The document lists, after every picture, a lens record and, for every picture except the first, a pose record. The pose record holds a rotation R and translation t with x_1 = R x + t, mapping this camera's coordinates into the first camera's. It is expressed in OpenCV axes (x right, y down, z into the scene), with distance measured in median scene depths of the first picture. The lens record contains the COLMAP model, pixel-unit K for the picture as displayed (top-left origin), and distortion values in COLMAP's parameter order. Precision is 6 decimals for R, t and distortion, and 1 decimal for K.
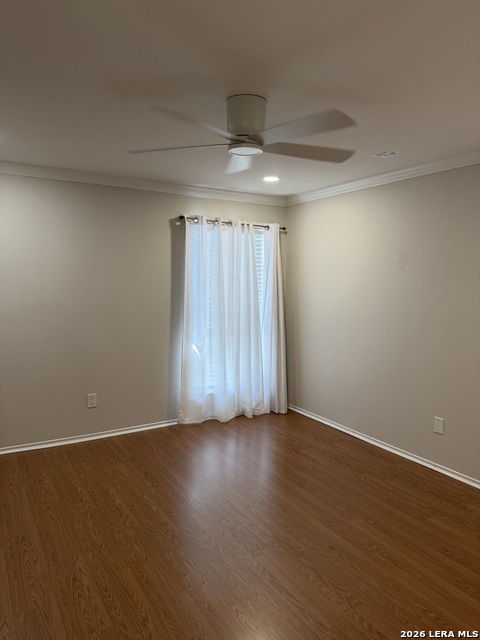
lens RADIAL K [[450.5, 0, 238.7], [0, 450.5, 318.0], [0, 0, 1]] dist [0.003023, 0.000853]
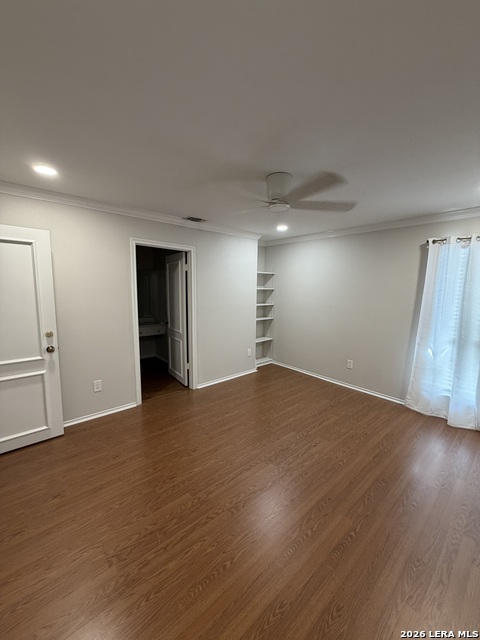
lens RADIAL K [[256.6, 0, 242.6], [0, 256.6, 320.9], [0, 0, 1]] dist [0.002831, 0.000105]
pose [[0.186439, 0.111402, -0.976130, 0.511836], [-0.111223, 0.989557, 0.091691, -0.021440], [0.976151, 0.091473, 0.196882, 0.421441]]
